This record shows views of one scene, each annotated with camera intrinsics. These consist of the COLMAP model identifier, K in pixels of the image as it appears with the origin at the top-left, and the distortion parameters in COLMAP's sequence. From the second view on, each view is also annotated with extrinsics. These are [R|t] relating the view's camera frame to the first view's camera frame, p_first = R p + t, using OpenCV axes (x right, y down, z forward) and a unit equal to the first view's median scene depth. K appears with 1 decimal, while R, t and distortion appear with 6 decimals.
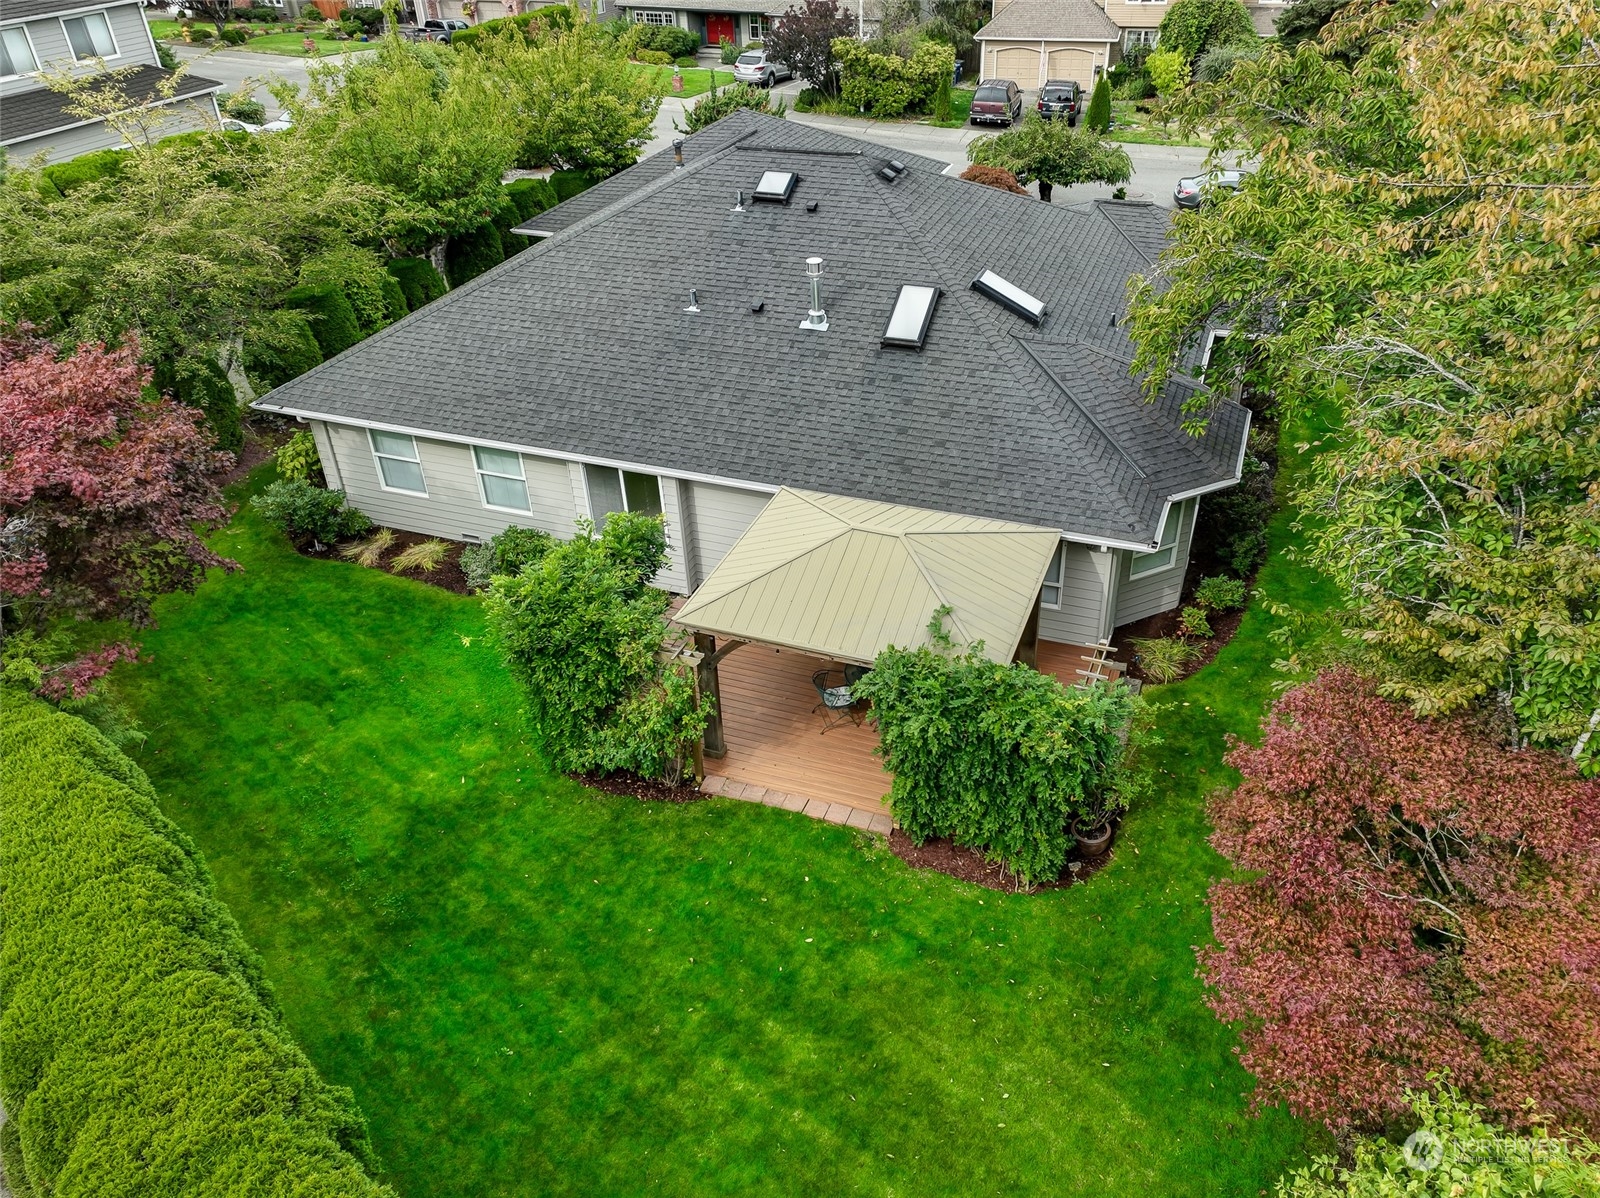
lens RADIAL K [[1130.3, 0, 817.3], [0, 1130.3, 584.7], [0, 0, 1]] dist [0.008276, -0.000491]
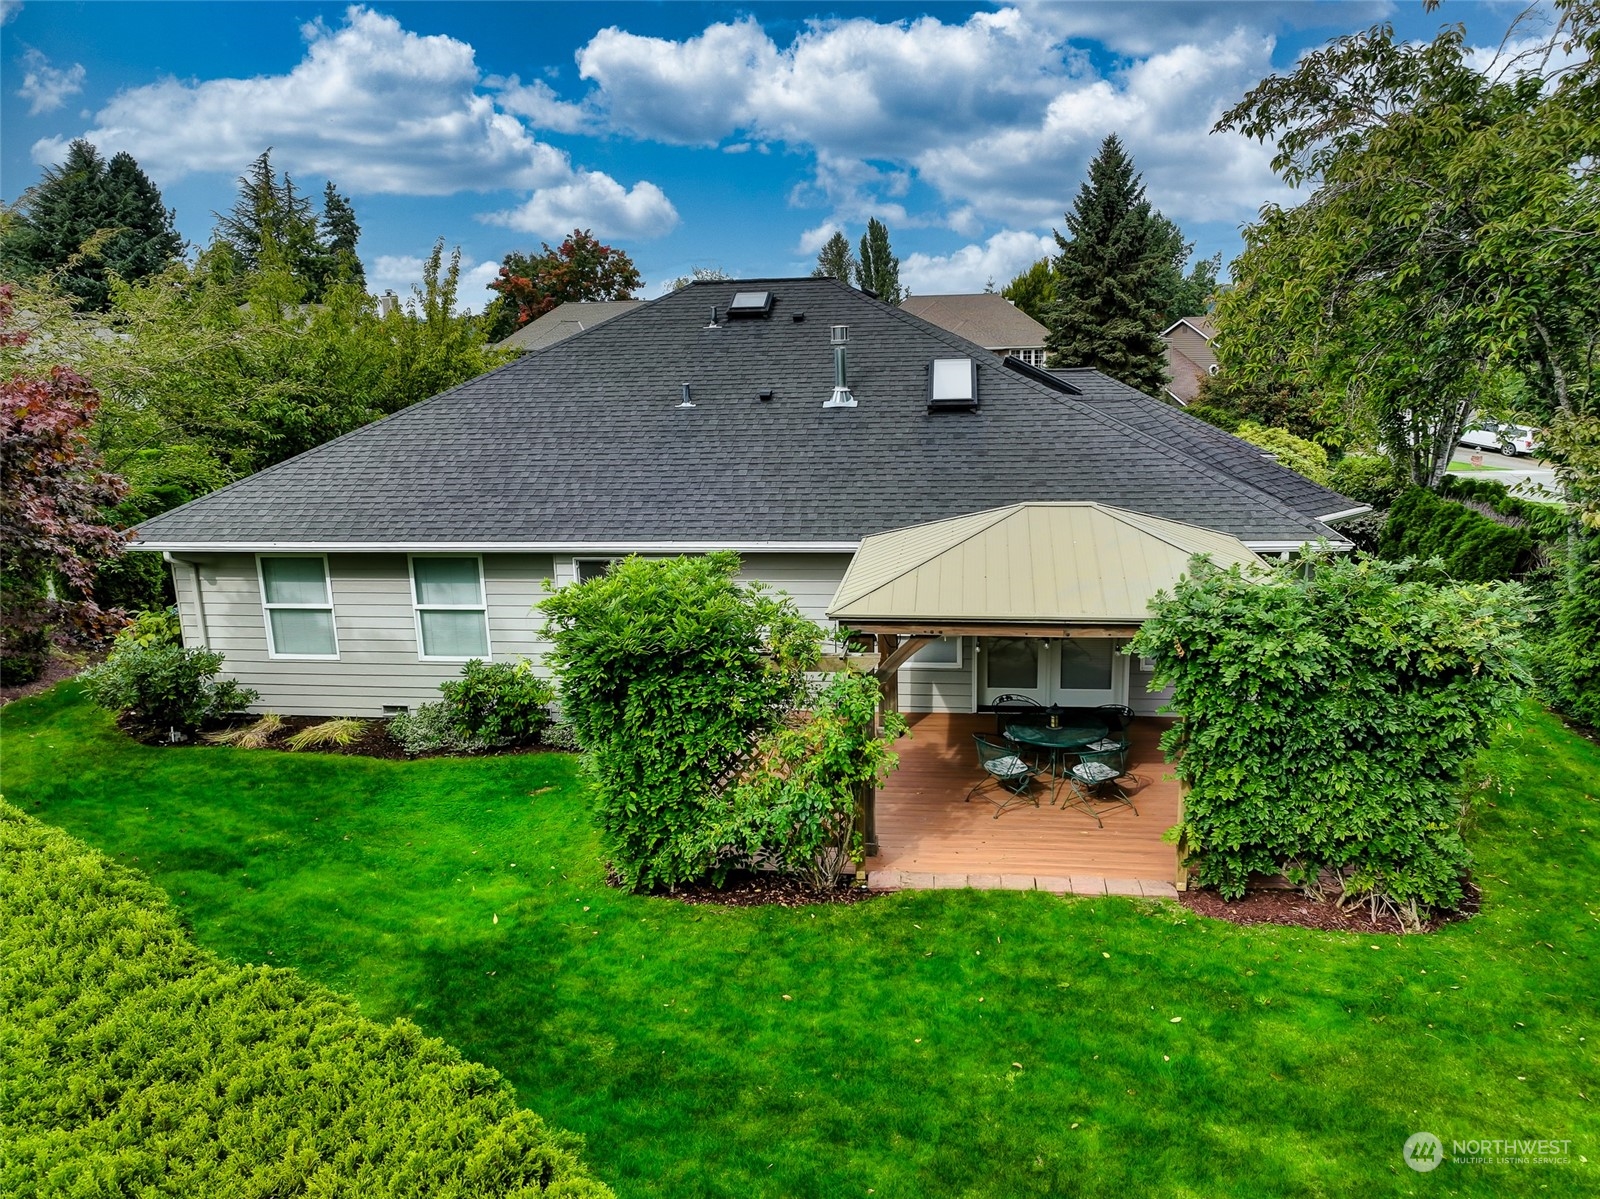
lens RADIAL K [[1130.3, 0, 785.0], [0, 1130.3, 605.1], [0, 0, 1]] dist [0.008276, -0.000491]
pose [[0.979258, -0.053124, 0.195531, -0.233363], [0.117081, 0.935959, -0.332073, 0.205747], [-0.165369, 0.348078, 0.922765, 0.285592]]
